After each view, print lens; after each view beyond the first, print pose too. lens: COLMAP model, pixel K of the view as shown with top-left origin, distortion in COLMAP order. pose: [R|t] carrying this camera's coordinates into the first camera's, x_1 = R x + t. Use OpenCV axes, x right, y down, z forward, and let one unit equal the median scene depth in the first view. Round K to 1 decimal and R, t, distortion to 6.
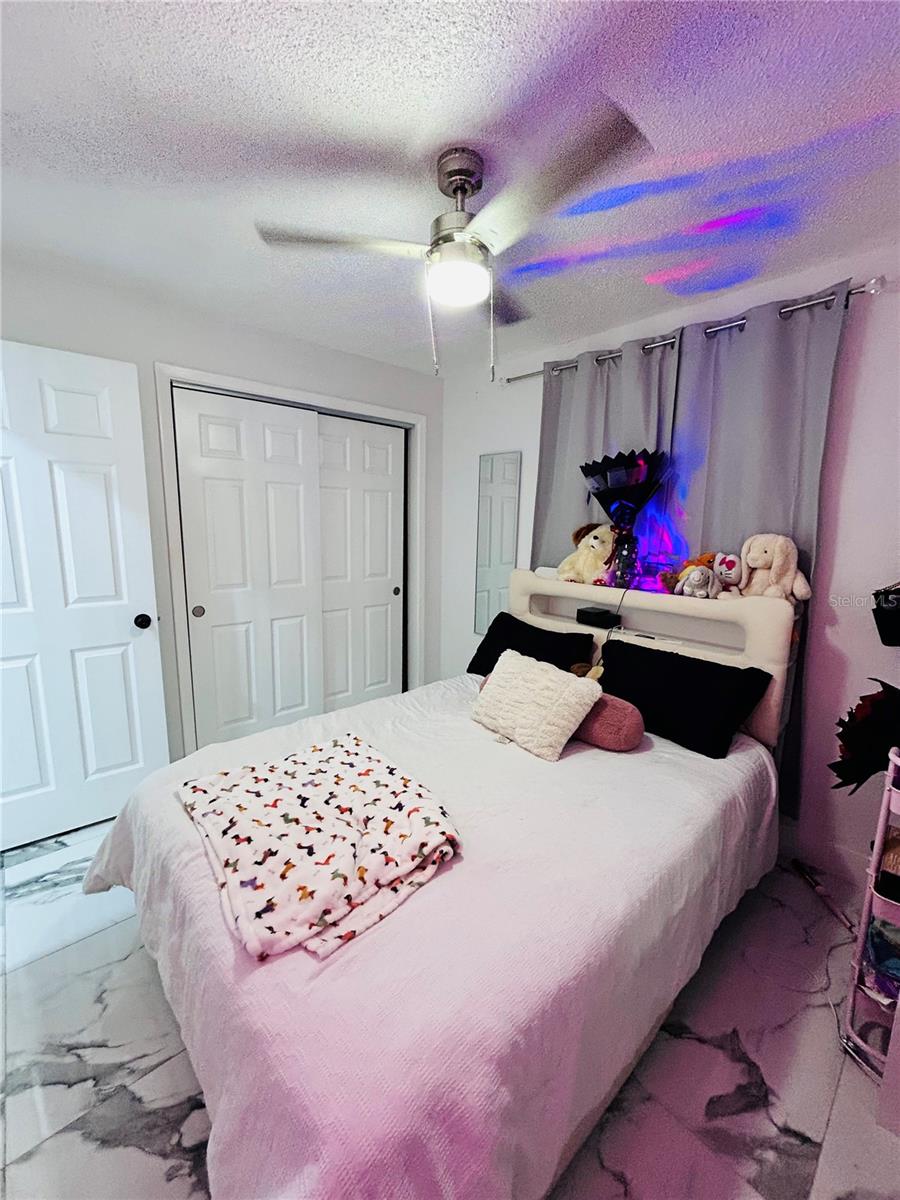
lens RADIAL K [[486.6, 0, 447.7], [0, 486.6, 596.2], [0, 0, 1]] dist [0.001291, 0.000408]
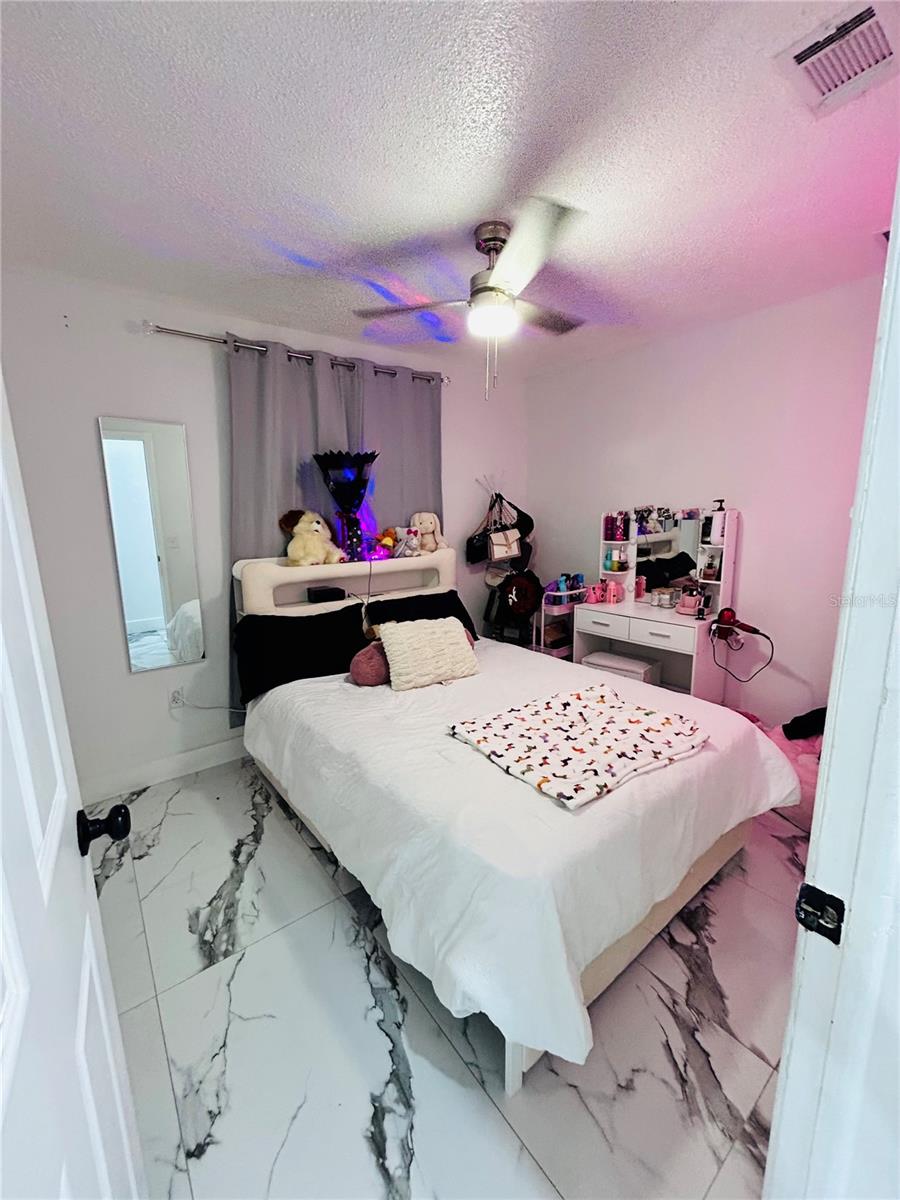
lens RADIAL K [[481.1, 0, 452.7], [0, 481.1, 596.8], [0, 0, 1]] dist [-0.003862, 0.002566]
pose [[0.071561, -0.193204, 0.978546, -1.445423], [0.174288, 0.968390, 0.178453, -0.184142], [-0.982091, 0.157778, 0.102972, 1.135877]]
